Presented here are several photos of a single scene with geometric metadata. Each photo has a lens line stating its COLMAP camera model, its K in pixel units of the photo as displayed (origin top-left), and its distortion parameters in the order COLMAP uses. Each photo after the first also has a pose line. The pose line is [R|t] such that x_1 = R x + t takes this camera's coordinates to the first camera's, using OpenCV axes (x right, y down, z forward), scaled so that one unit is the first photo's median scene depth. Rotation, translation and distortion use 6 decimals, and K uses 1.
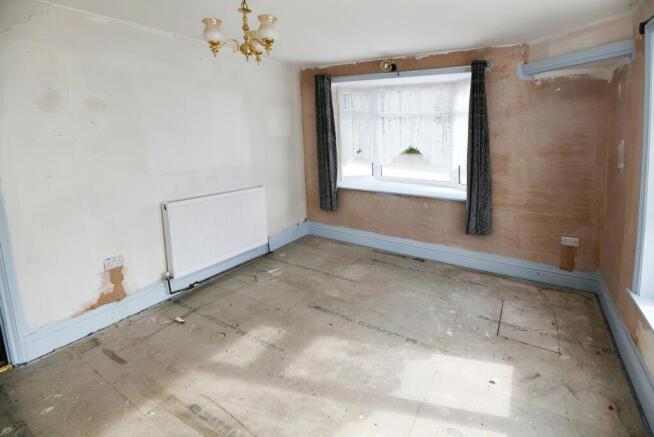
lens RADIAL K [[310.8, 0, 329.2], [0, 310.8, 199.6], [0, 0, 1]] dist [-0.035004, -0.003823]
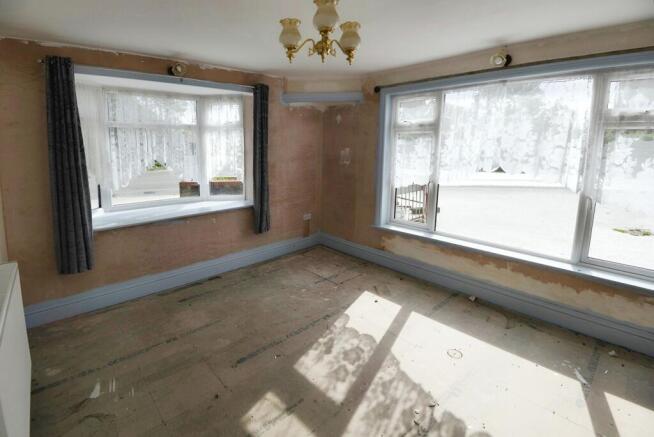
lens RADIAL K [[310.8, 0, 328.5], [0, 310.8, 217.9], [0, 0, 1]] dist [-0.035004, -0.003823]
pose [[0.253328, -0.229911, 0.939663, -0.679147], [0.208806, 0.961446, 0.178947, -0.118912], [-0.944577, 0.150875, 0.291568, 0.489580]]
